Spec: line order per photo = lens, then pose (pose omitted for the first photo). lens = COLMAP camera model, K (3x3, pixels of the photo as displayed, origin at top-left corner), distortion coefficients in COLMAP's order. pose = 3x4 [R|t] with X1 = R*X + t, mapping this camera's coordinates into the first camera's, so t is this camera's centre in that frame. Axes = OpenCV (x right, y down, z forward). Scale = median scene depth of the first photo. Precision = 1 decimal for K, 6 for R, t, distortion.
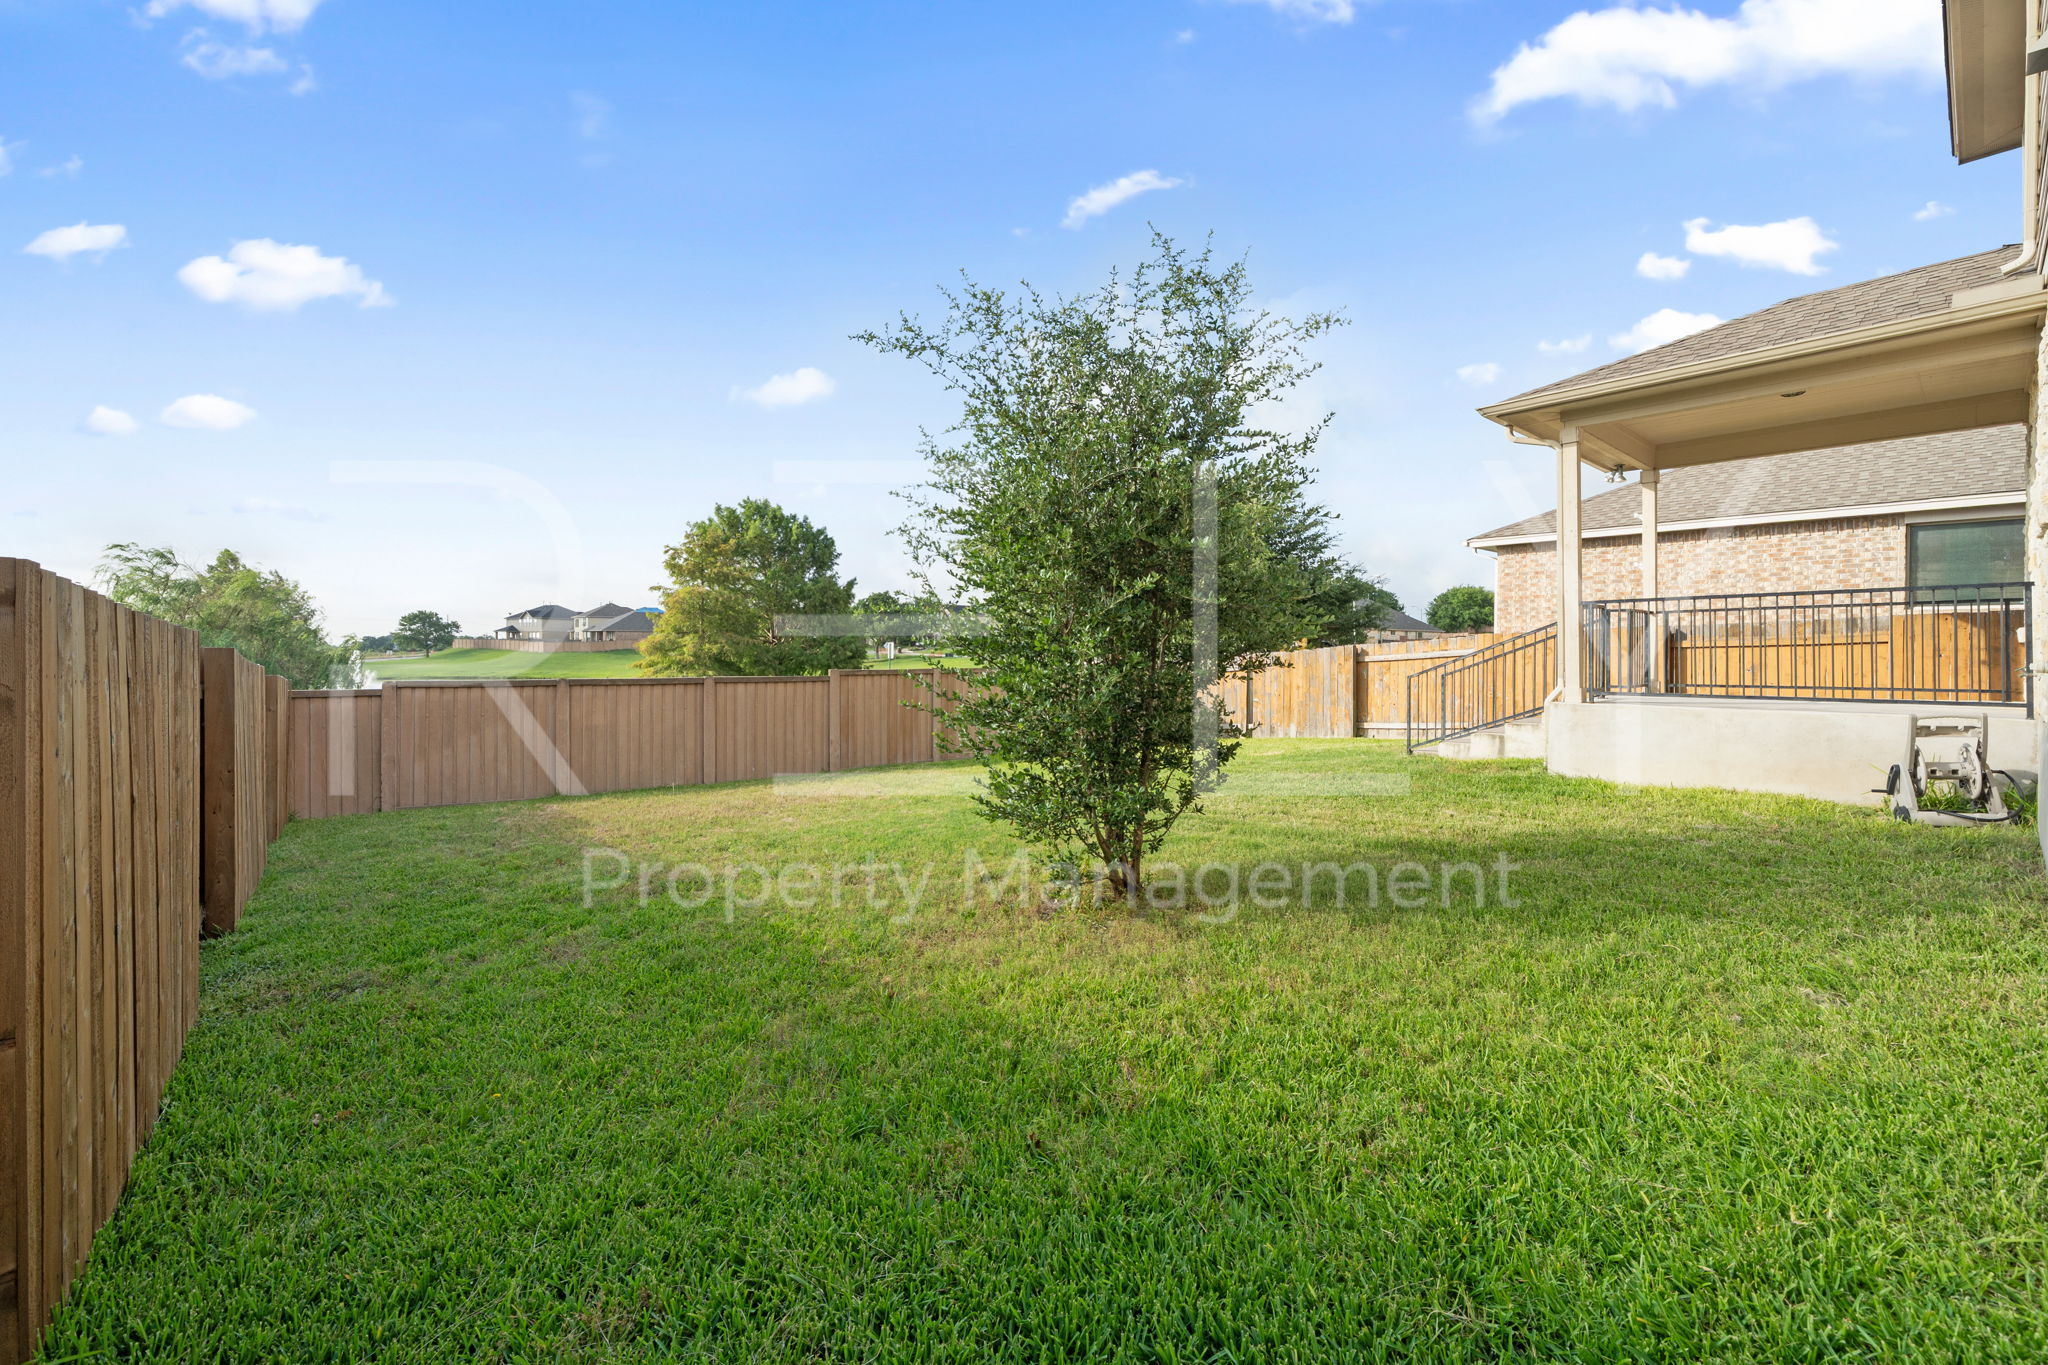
lens RADIAL K [[808.7, 0, 1030.1], [0, 808.7, 654.1], [0, 0, 1]] dist [-0.001065, 0.000193]
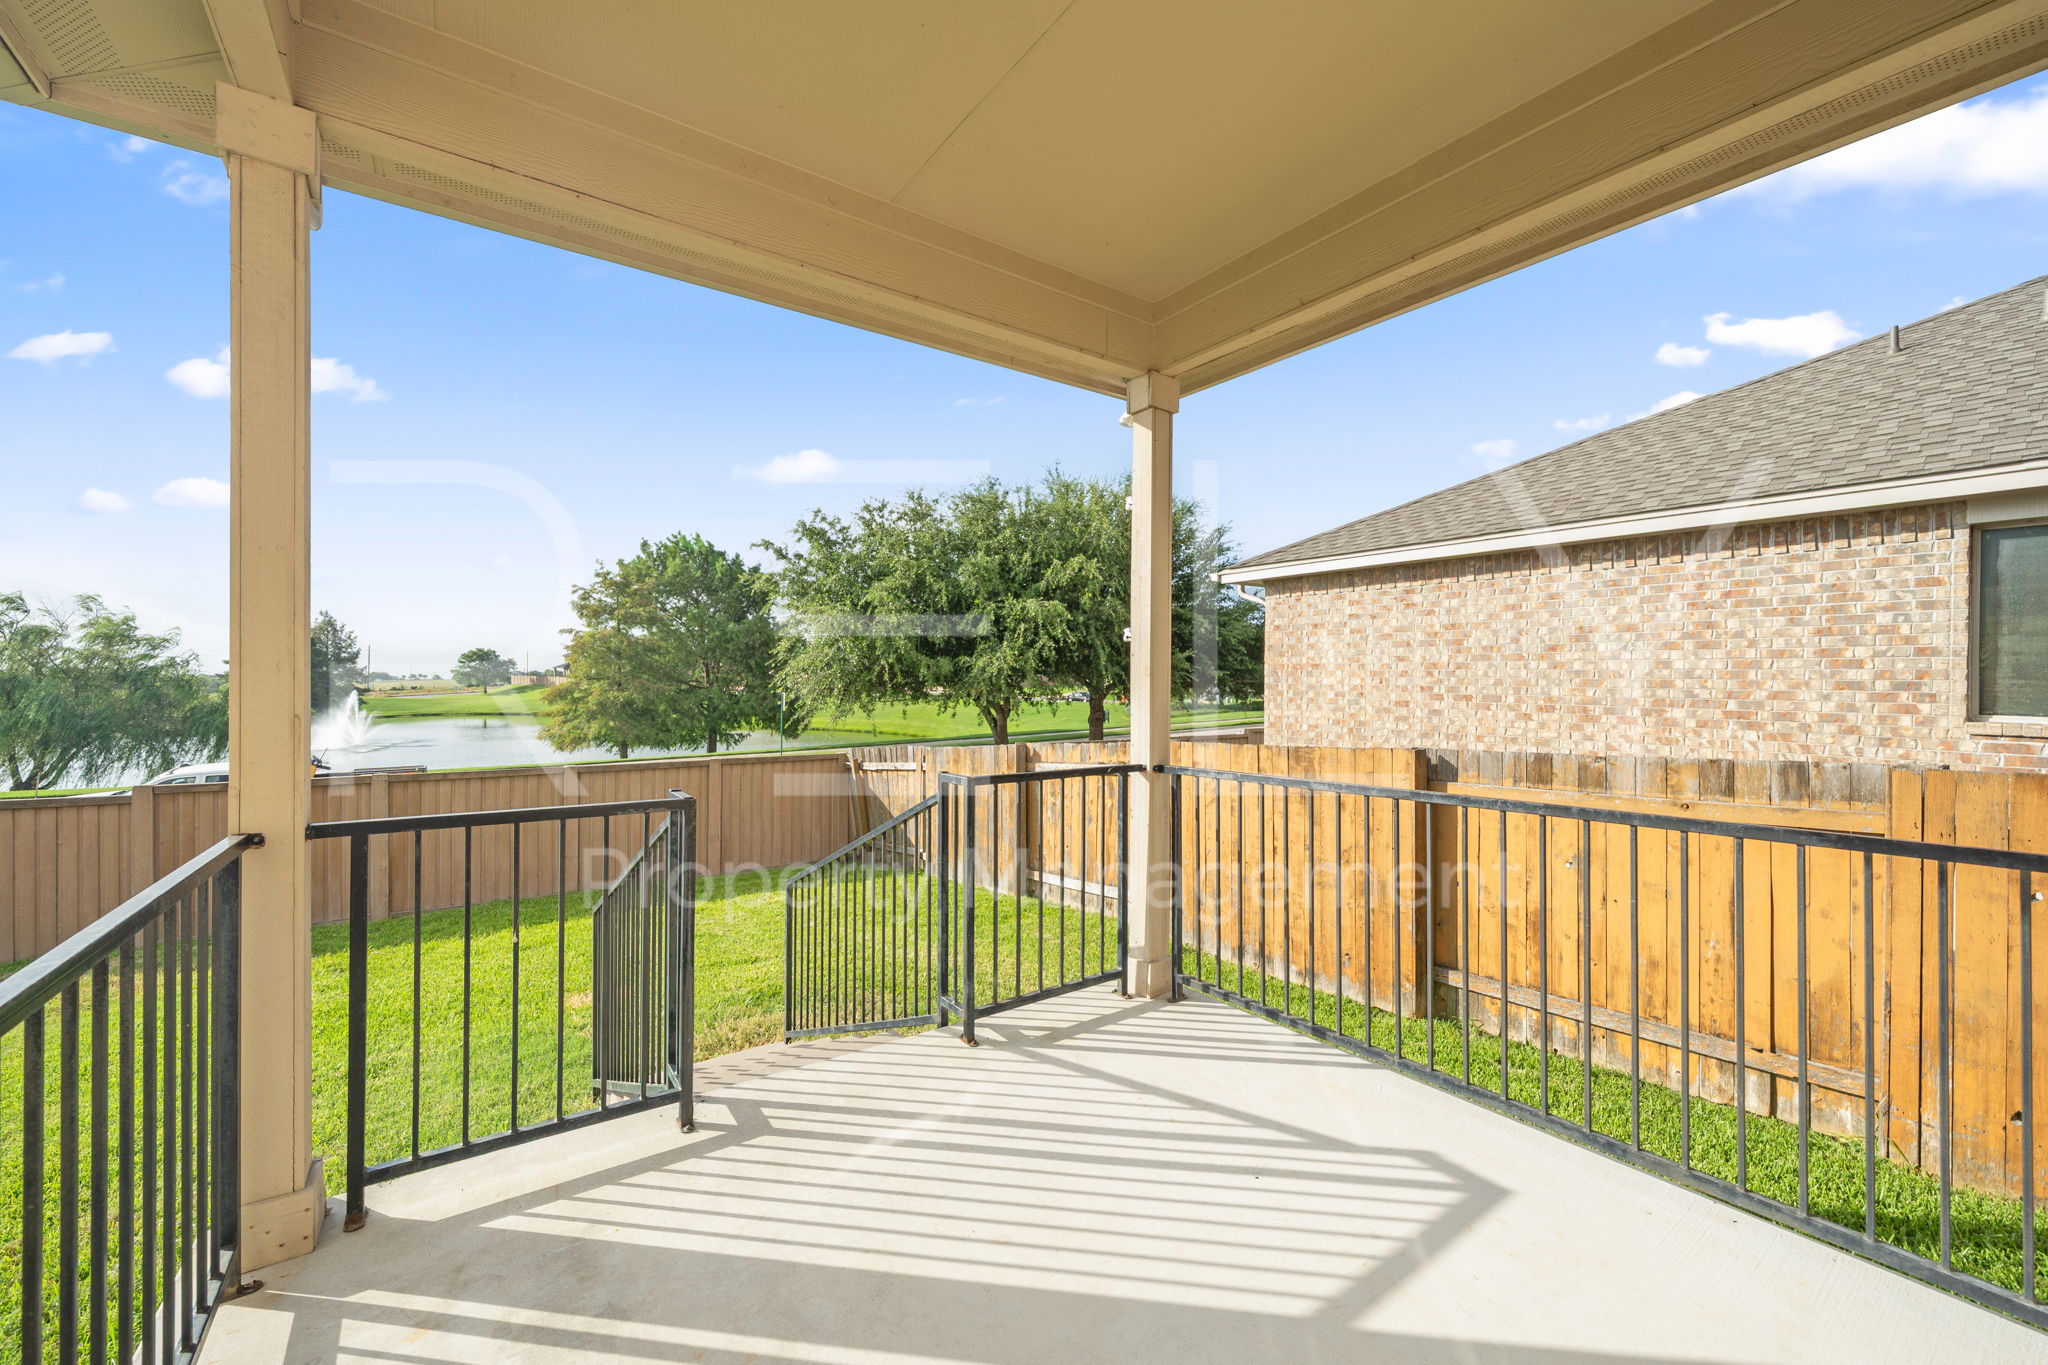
lens RADIAL K [[808.7, 0, 1023.7], [0, 808.7, 683.8], [0, 0, 1]] dist [-0.001065, 0.000193]
pose [[0.996253, 0.001816, -0.086469, 0.565426], [-0.002340, 0.999980, -0.005960, -0.065873], [0.086456, 0.006140, 0.996237, 0.481419]]
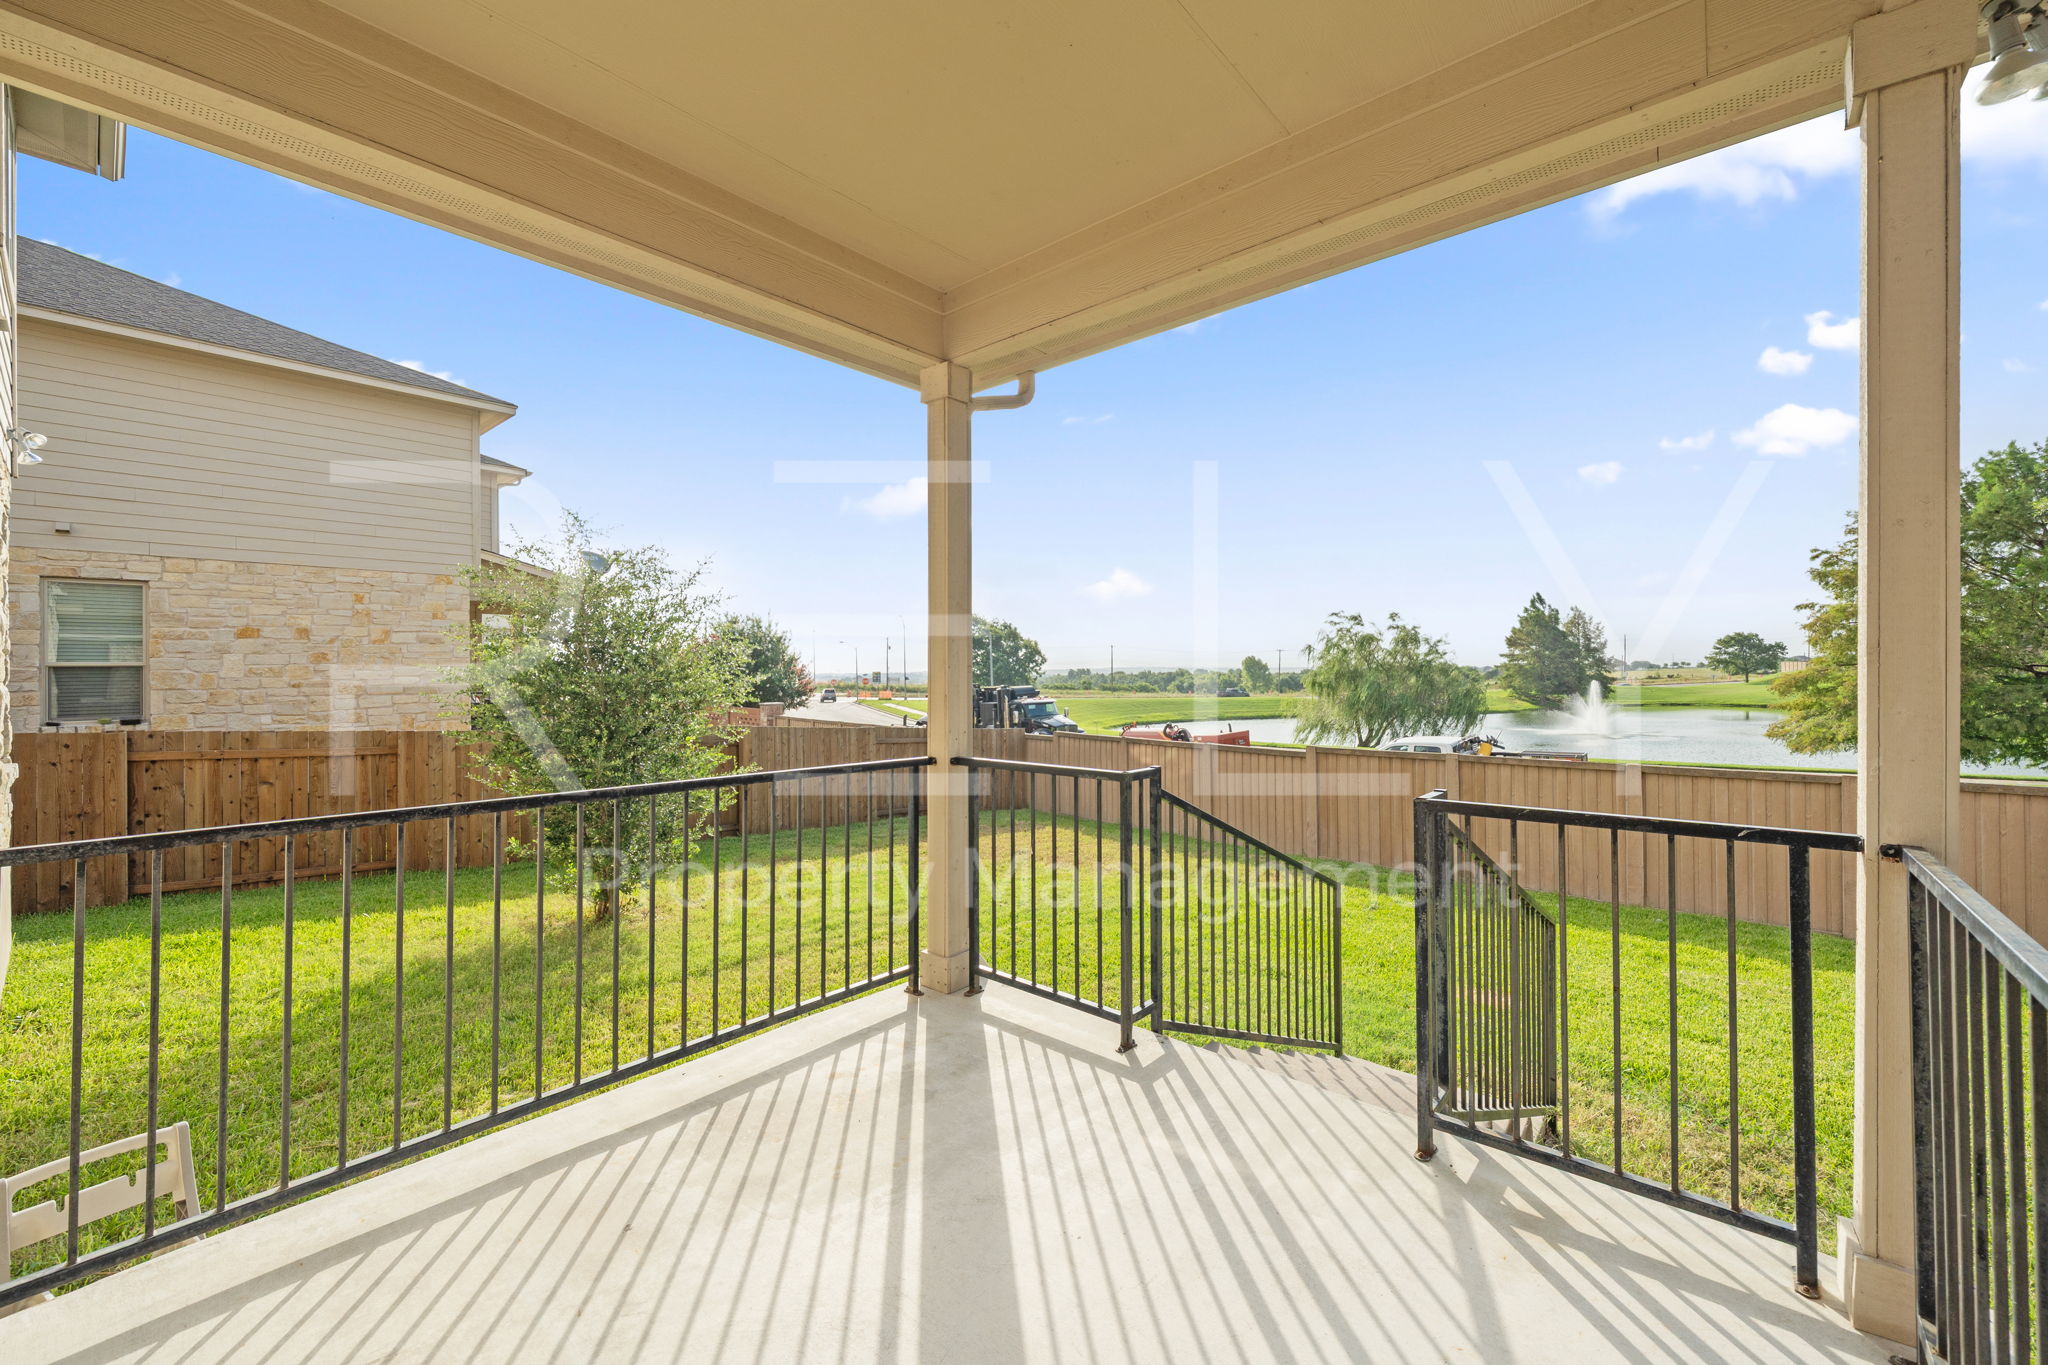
lens RADIAL K [[808.7, 0, 1015.2], [0, 808.7, 667.1], [0, 0, 1]] dist [-0.001065, 0.000193]
pose [[0.153096, -0.011235, -0.988147, 0.681660], [0.000951, 0.999937, -0.011221, -0.066862], [0.988211, 0.000778, 0.153097, 0.591344]]
